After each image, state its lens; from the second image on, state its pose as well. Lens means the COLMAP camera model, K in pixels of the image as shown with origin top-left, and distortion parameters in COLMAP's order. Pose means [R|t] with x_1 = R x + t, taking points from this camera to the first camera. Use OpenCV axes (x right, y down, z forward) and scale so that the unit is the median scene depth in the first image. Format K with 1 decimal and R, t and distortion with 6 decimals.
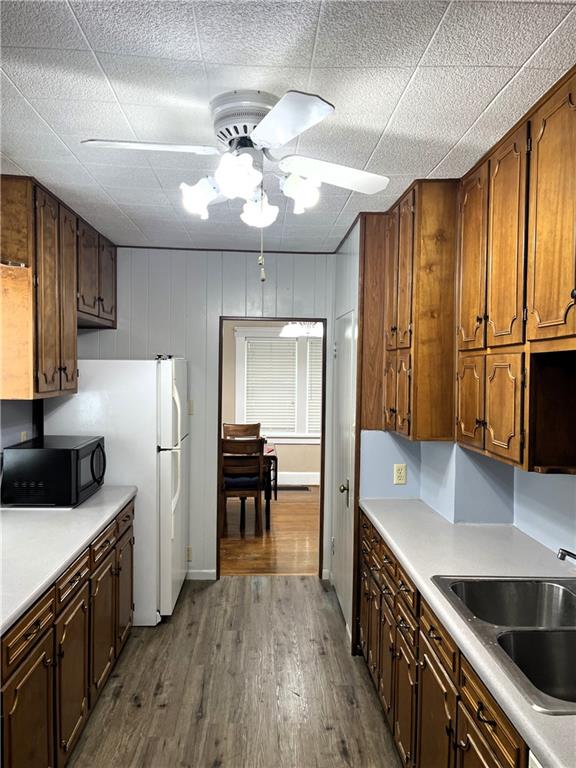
lens RADIAL K [[572.3, 0, 287.6], [0, 572.3, 388.4], [0, 0, 1]] dist [0.075162, -0.087592]
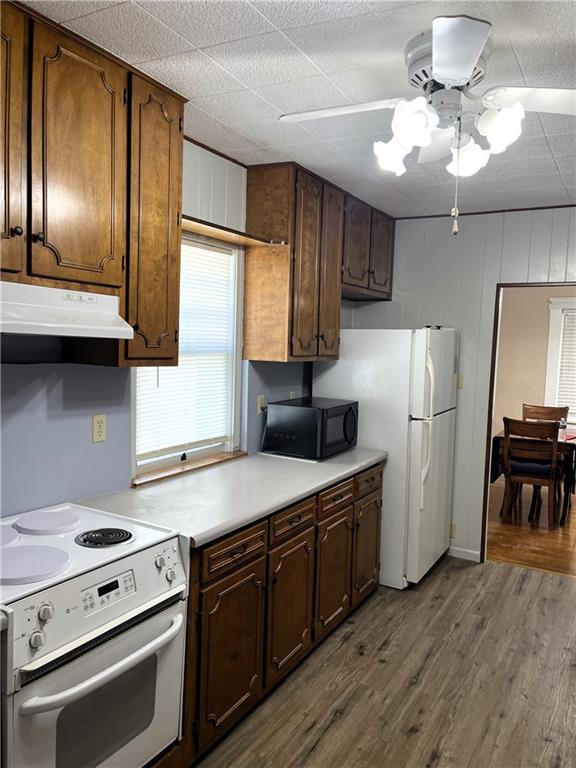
lens RADIAL K [[572.3, 0, 287.6], [0, 572.3, 388.4], [0, 0, 1]] dist [0.075162, -0.087592]
pose [[0.848941, 0.057726, -0.525326, 0.126578], [-0.037661, 0.998098, 0.048815, 0.013409], [0.527144, -0.021657, 0.849500, 0.035090]]
